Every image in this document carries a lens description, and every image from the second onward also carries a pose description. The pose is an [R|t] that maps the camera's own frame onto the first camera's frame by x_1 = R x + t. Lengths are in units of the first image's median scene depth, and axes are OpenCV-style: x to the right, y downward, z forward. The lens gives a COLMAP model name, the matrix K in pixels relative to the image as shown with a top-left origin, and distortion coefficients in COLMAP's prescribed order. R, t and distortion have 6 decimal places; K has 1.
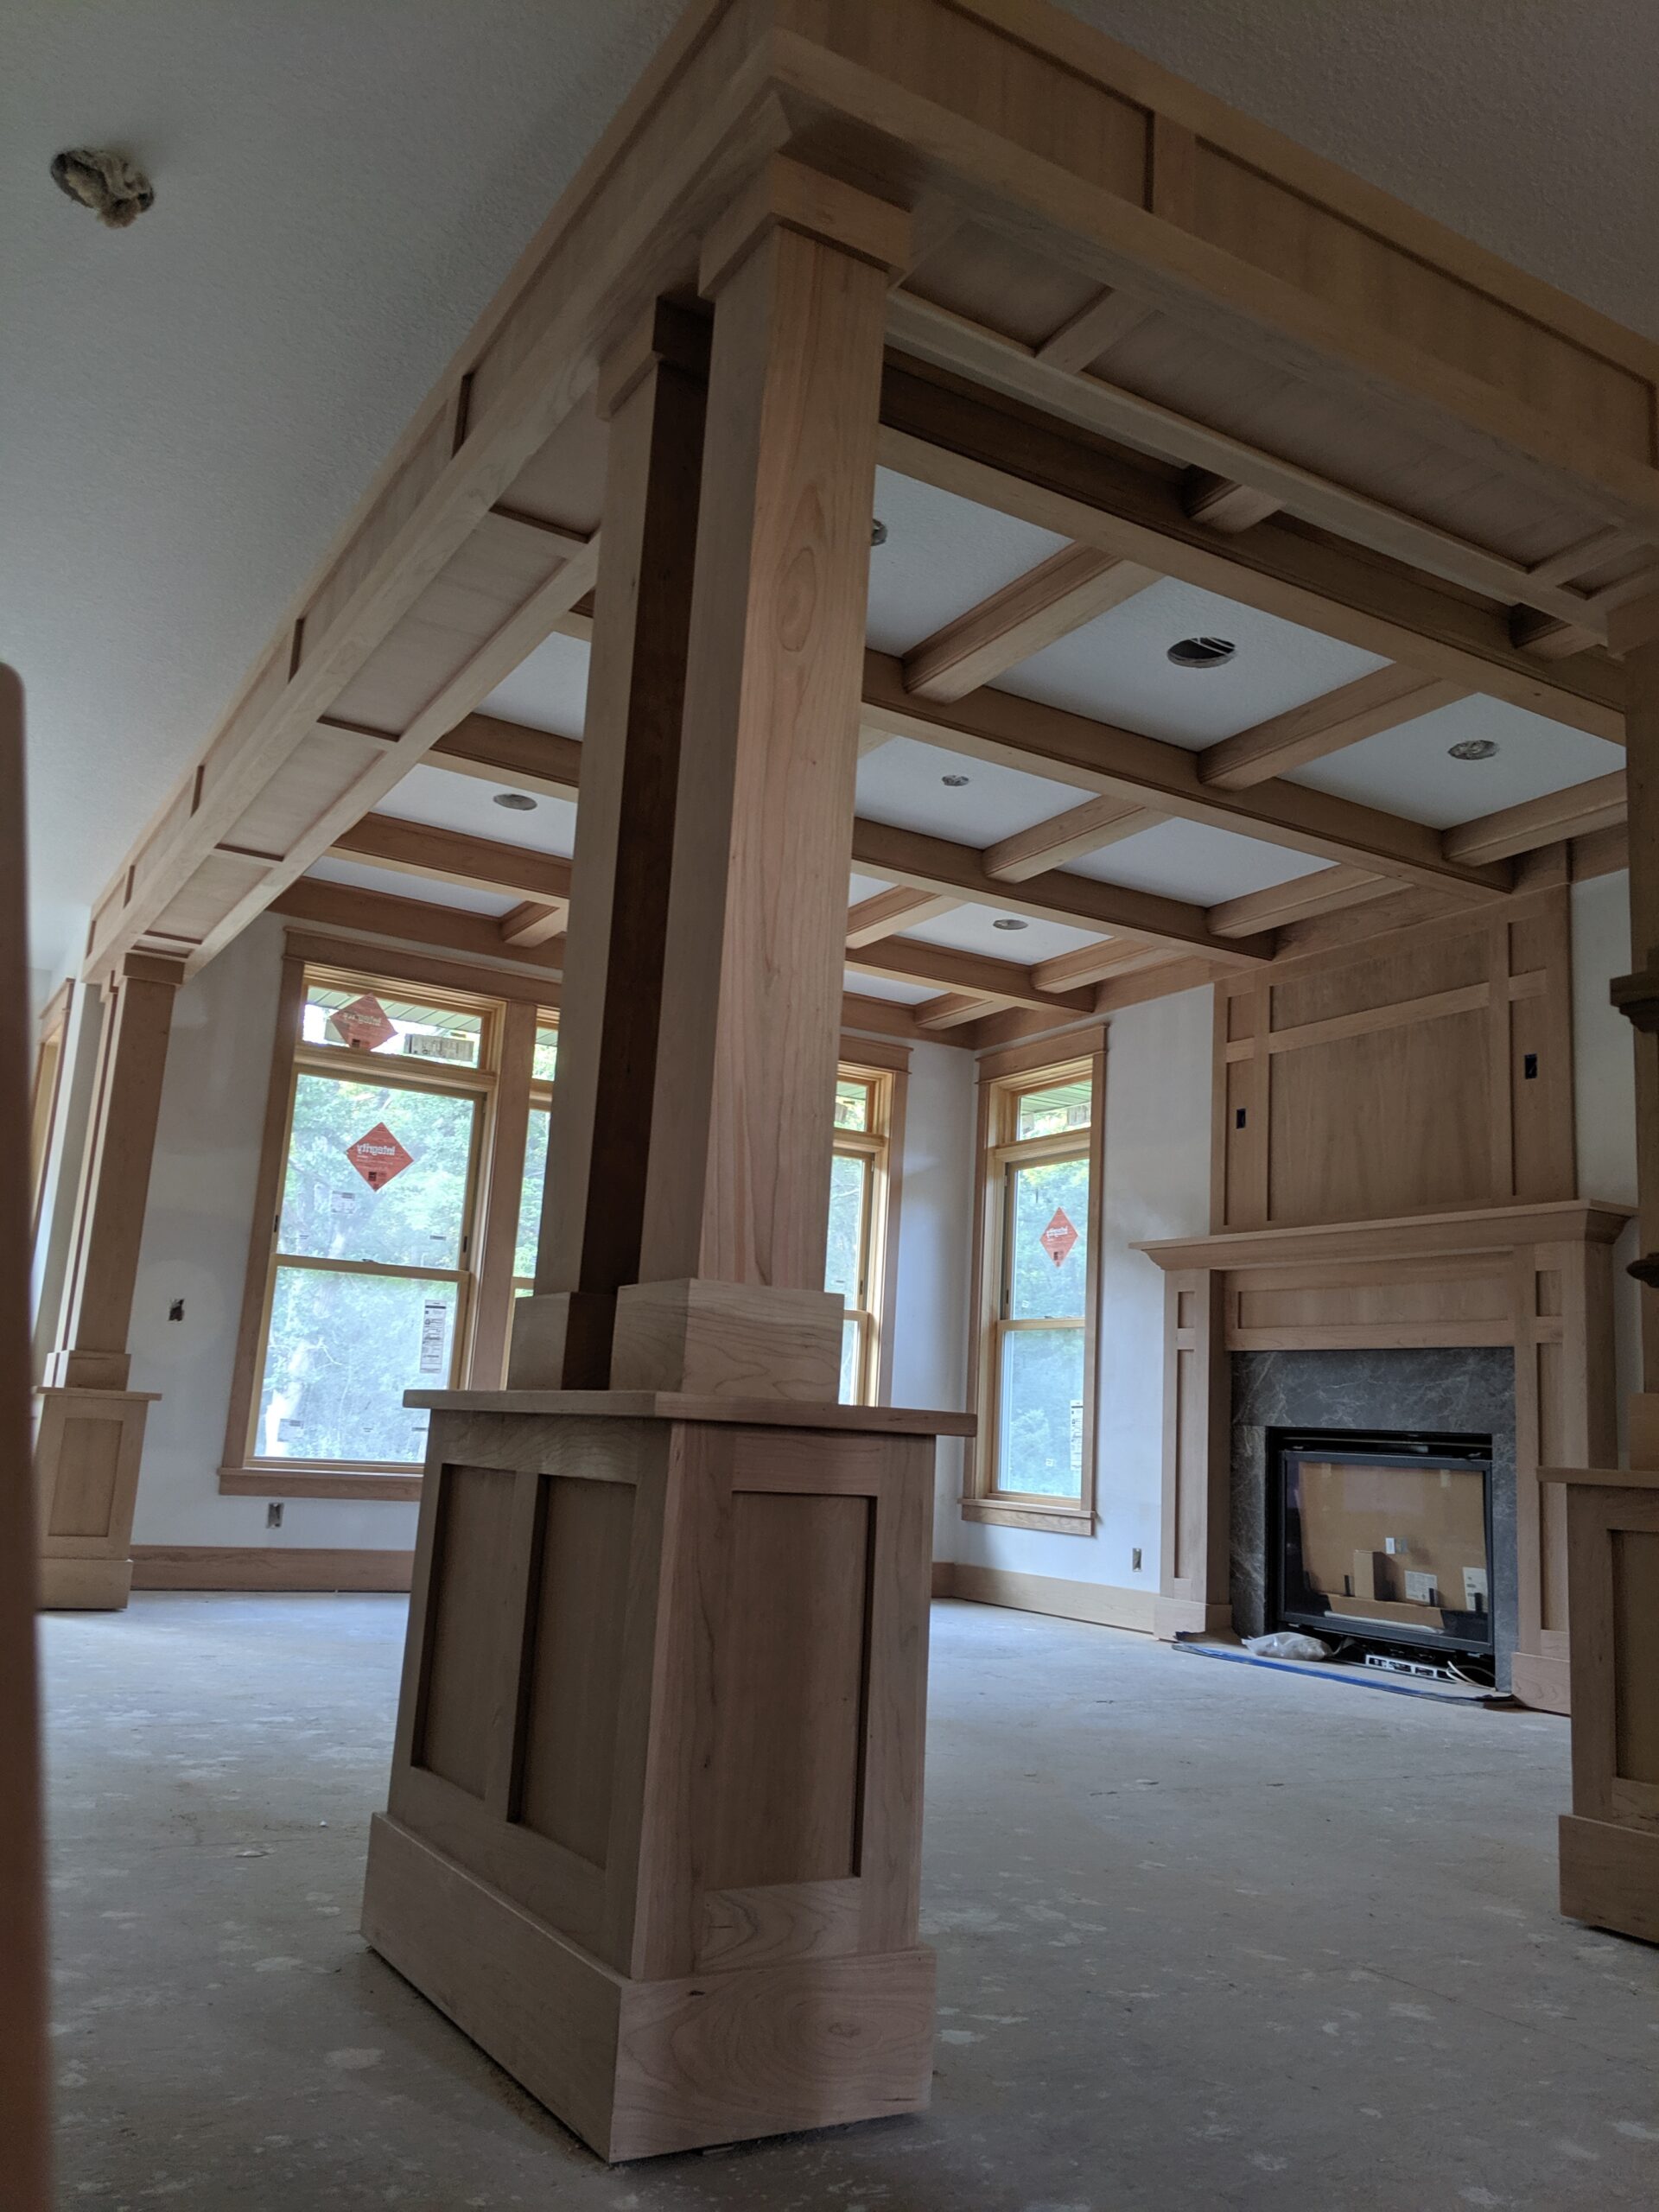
lens RADIAL K [[1746.8, 0, 817.8], [0, 1746.8, 1095.3], [0, 0, 1]] dist [0.013923, -0.006429]
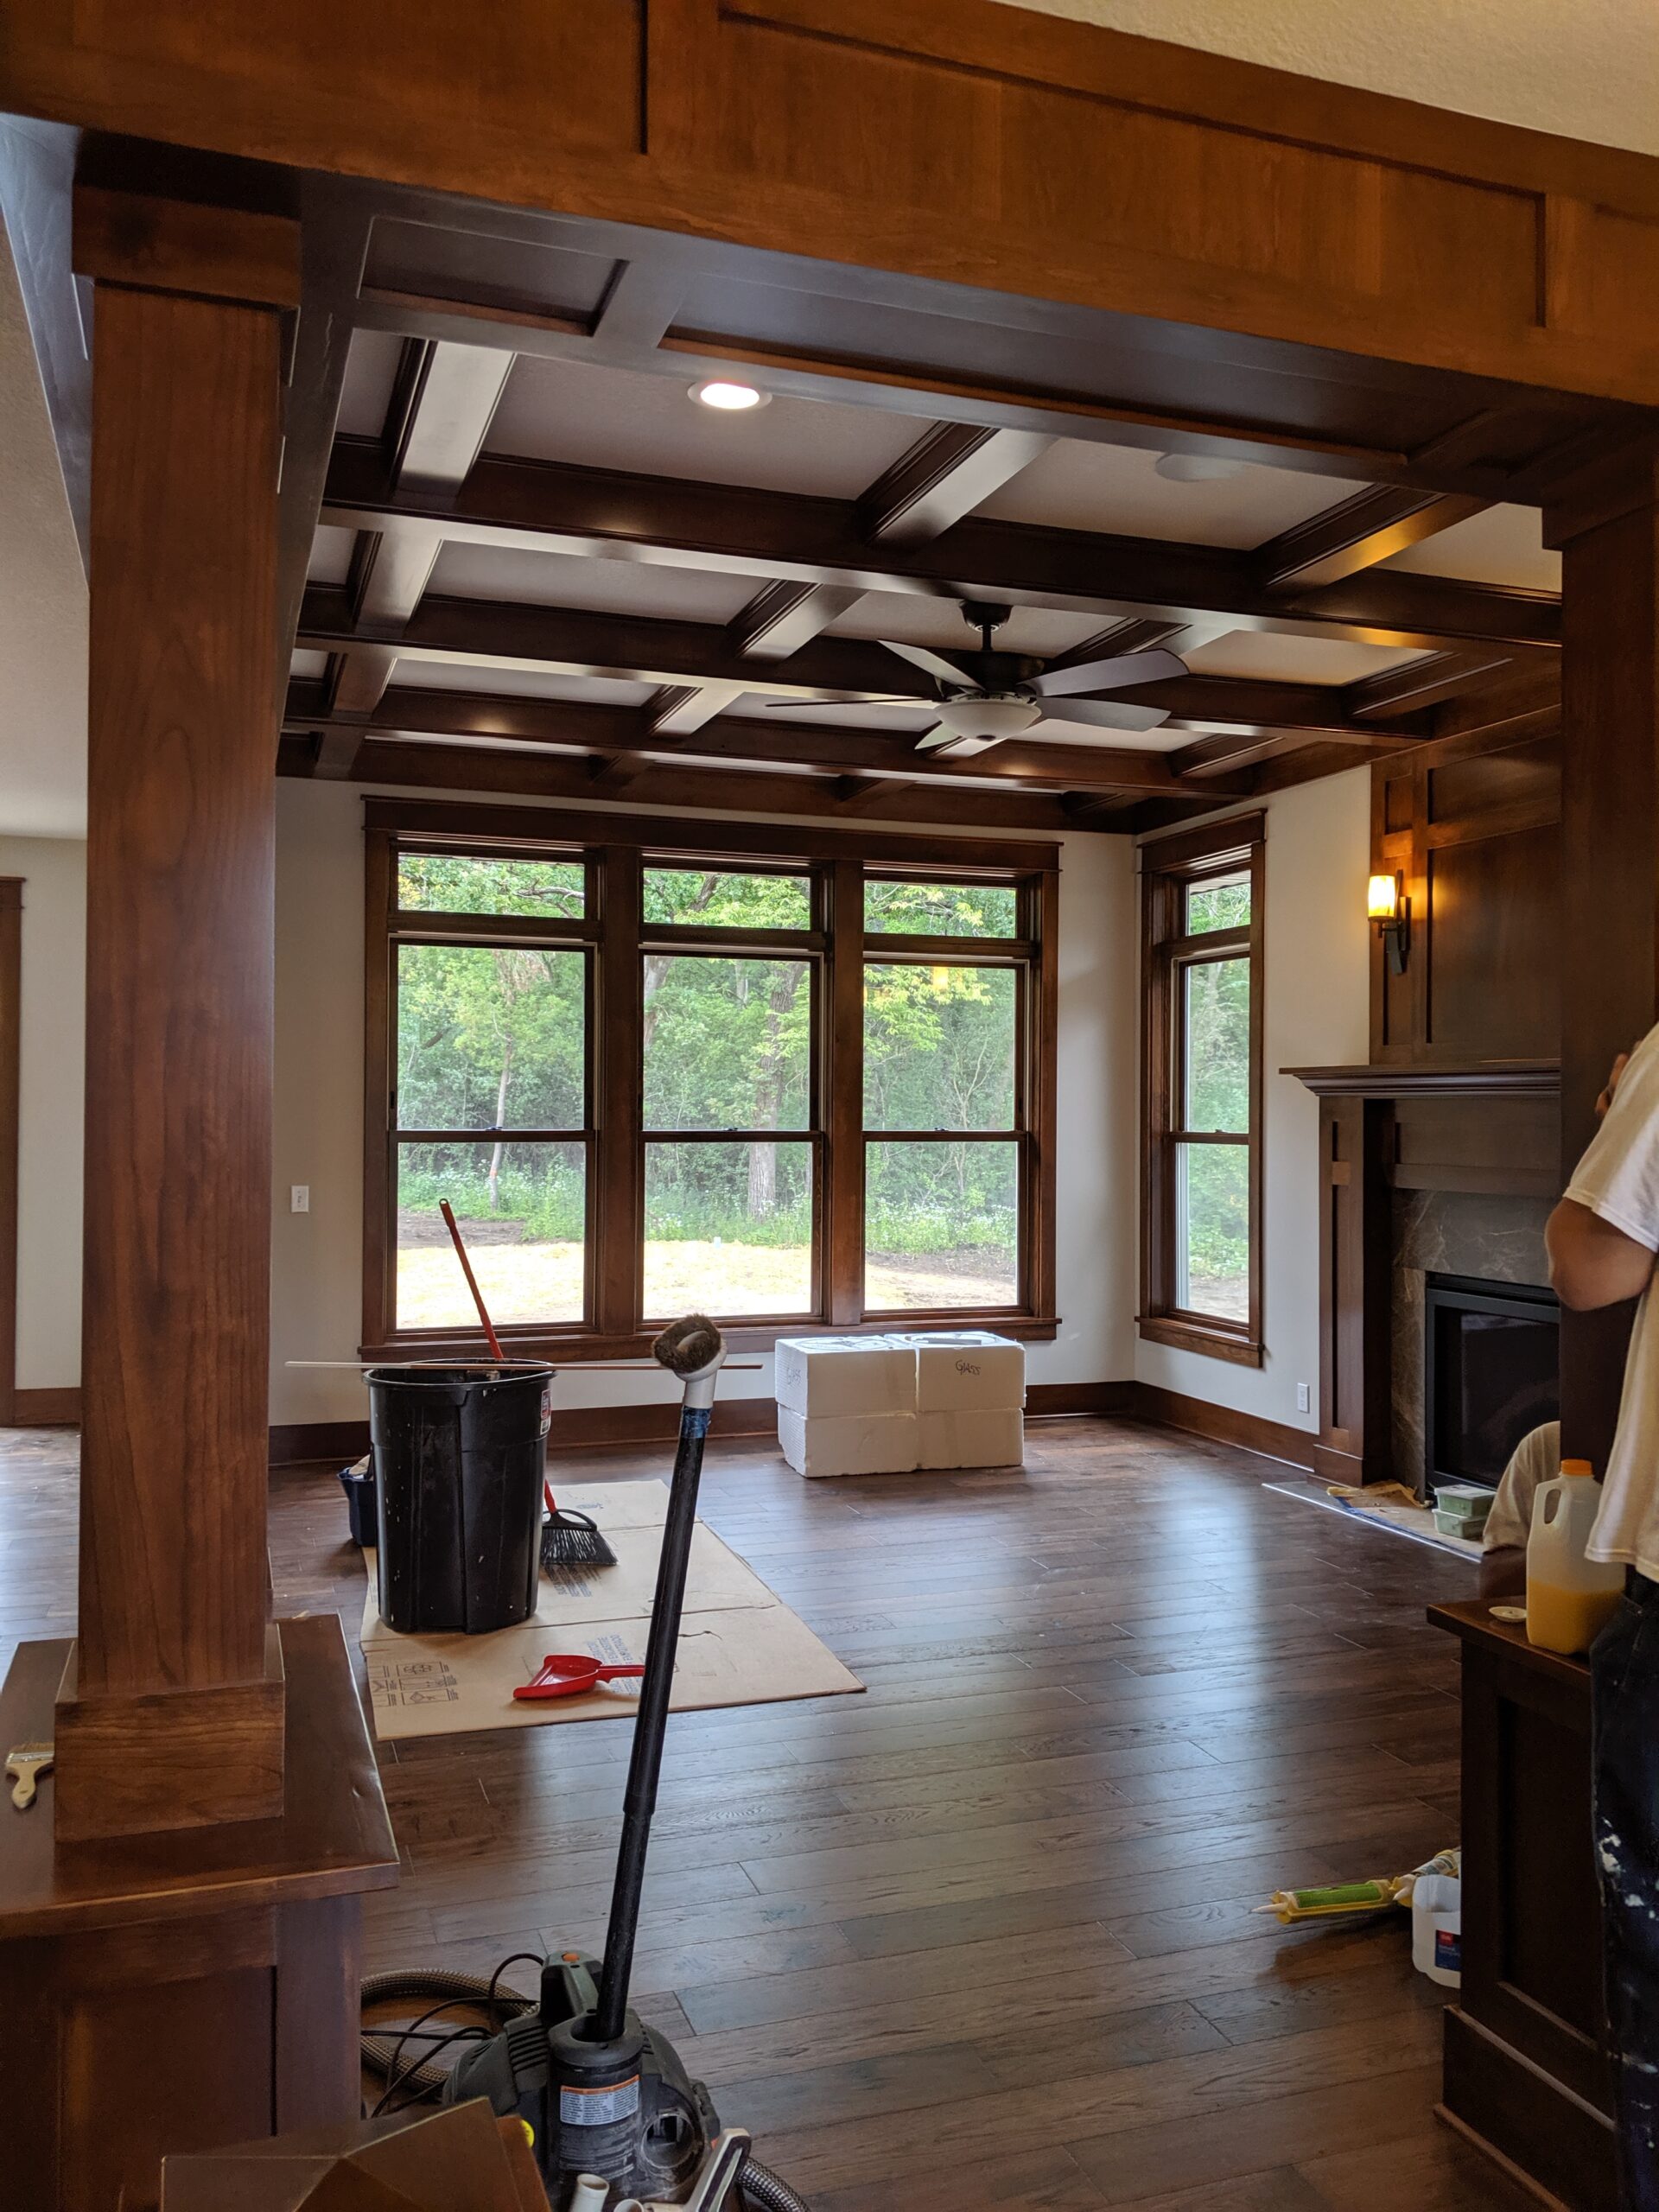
lens RADIAL K [[1746.8, 0, 840.8], [0, 1746.8, 1107.2], [0, 0, 1]] dist [0.013923, -0.006429]
pose [[0.981550, -0.051280, -0.184199, 0.122243], [0.084941, 0.980029, 0.179800, -0.078731], [0.171300, -0.192128, 0.966304, 0.080743]]
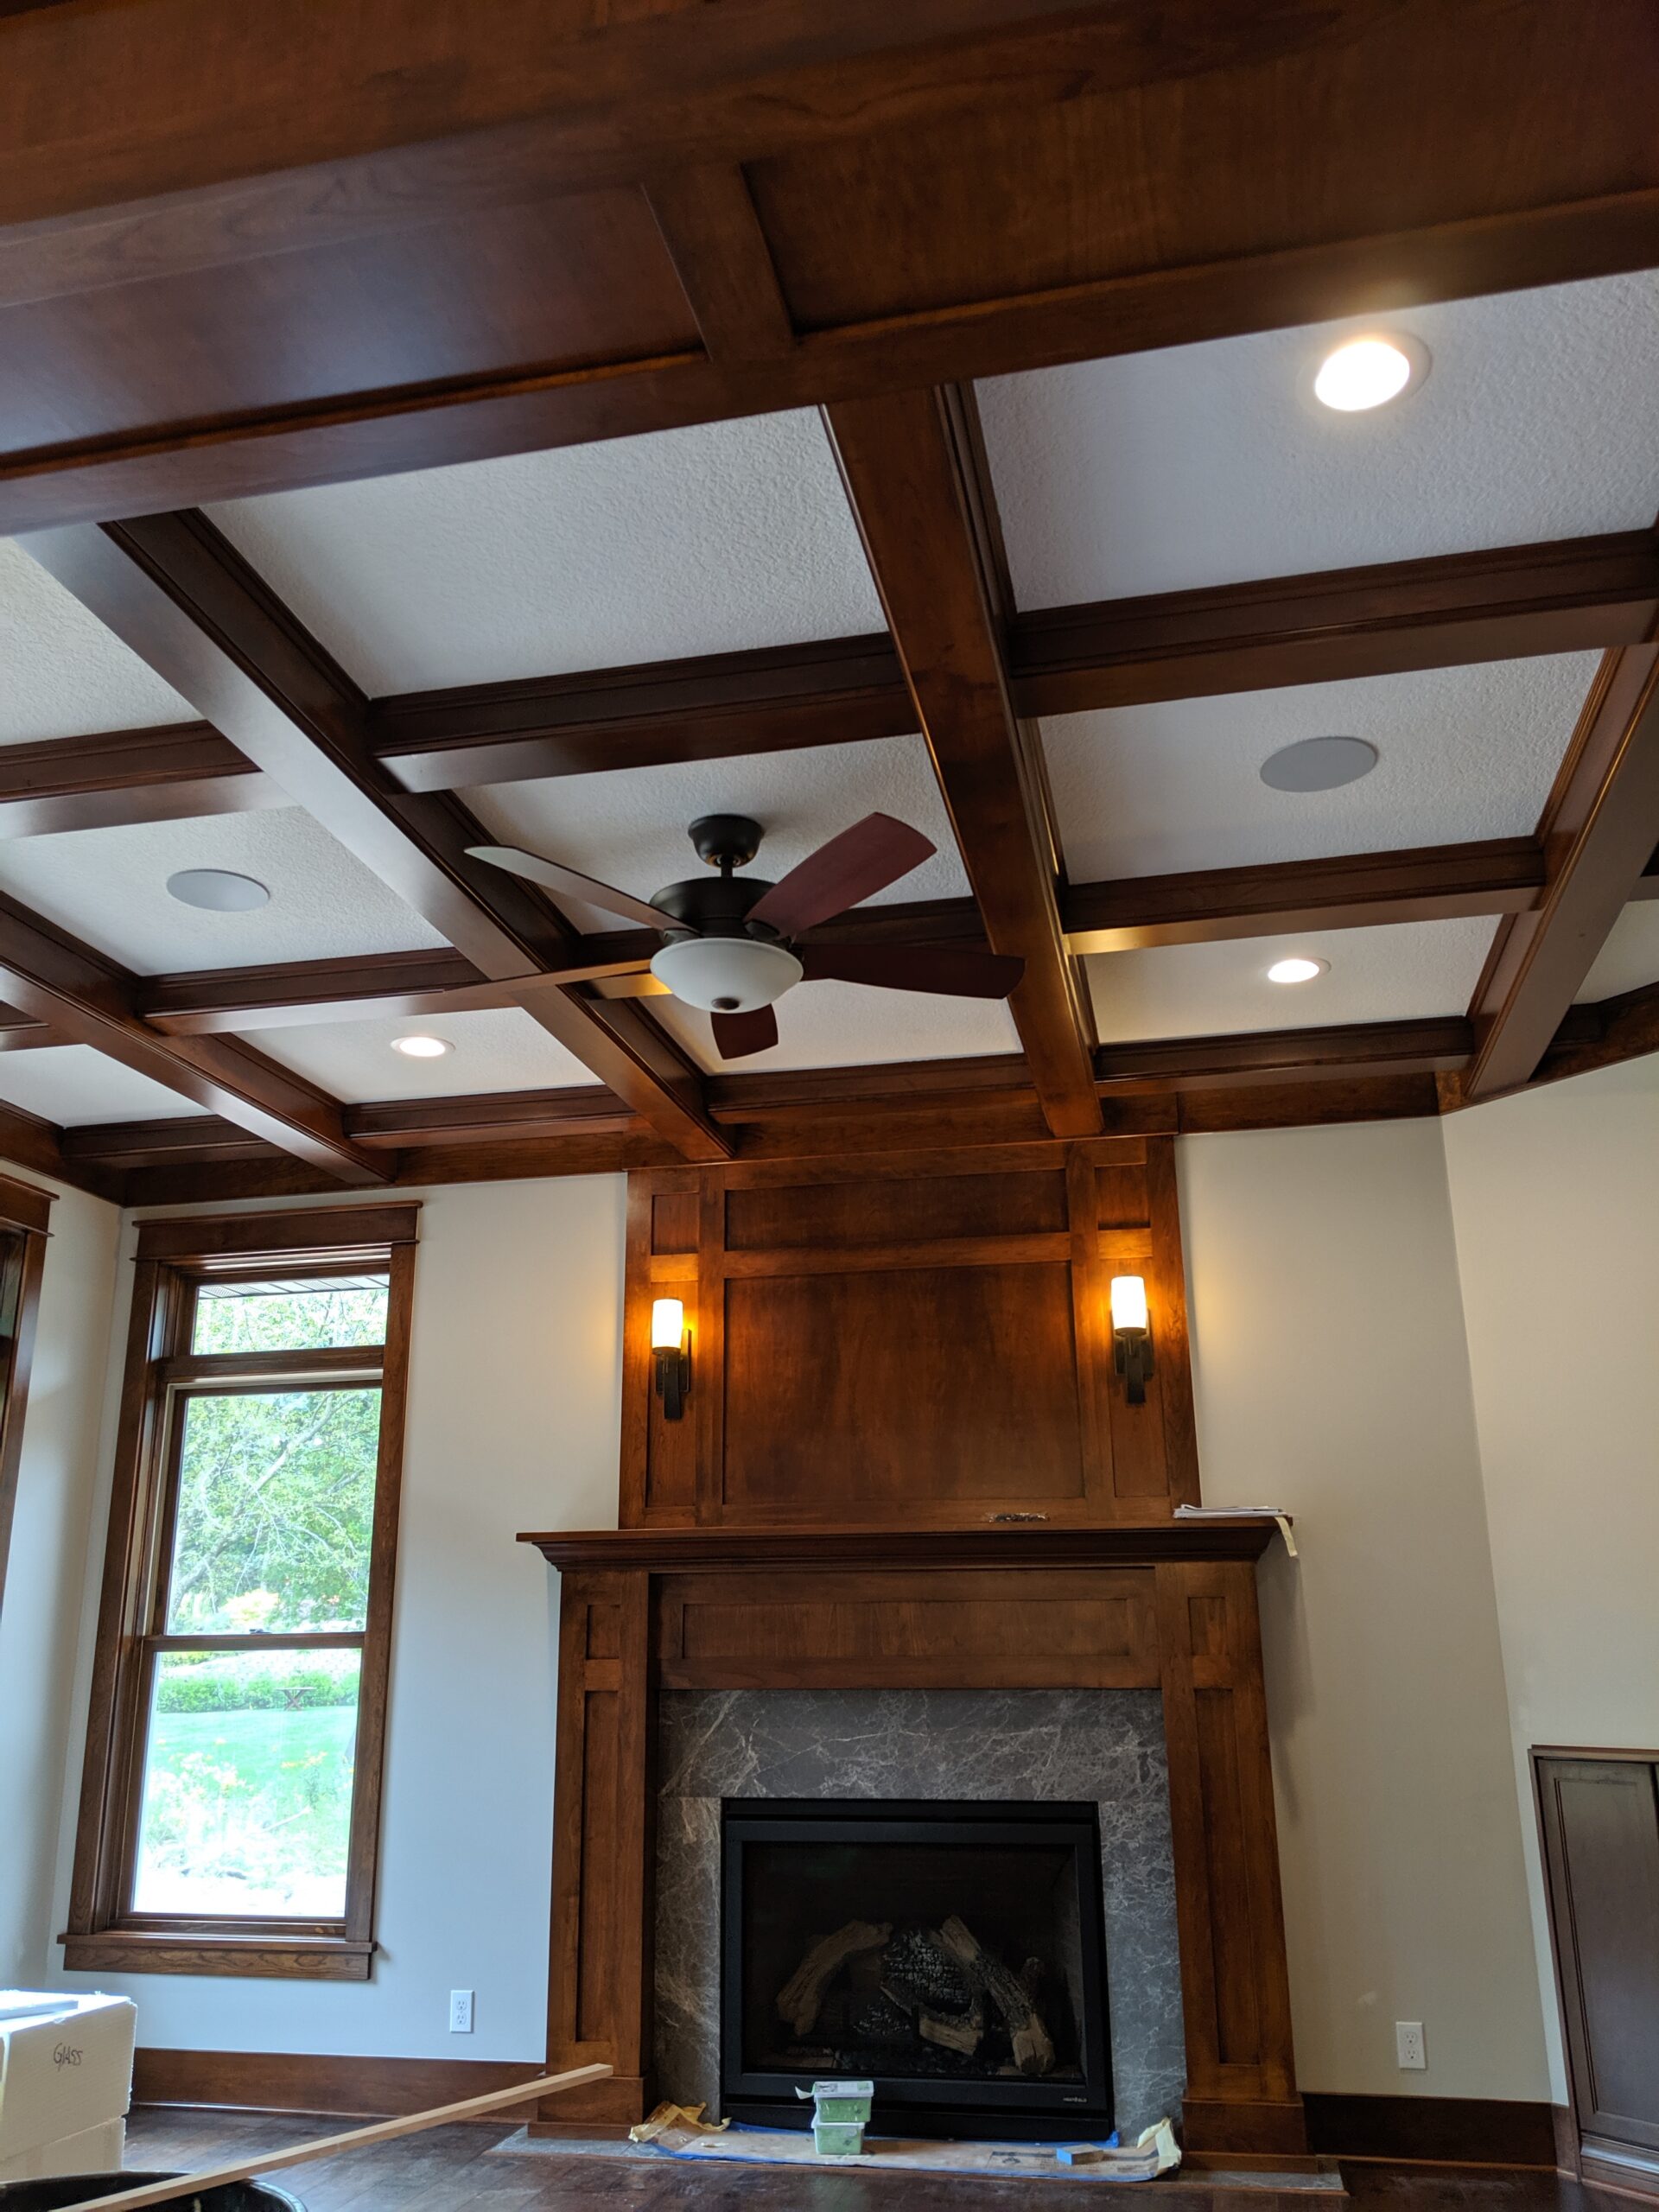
lens RADIAL K [[1746.8, 0, 822.8], [0, 1746.8, 1124.1], [0, 0, 1]] dist [0.013923, -0.006429]
pose [[0.675528, 0.157899, 0.720229, -0.265840], [-0.097478, 0.987352, -0.125033, 0.000468], [-0.730863, 0.014257, 0.682376, 0.444405]]
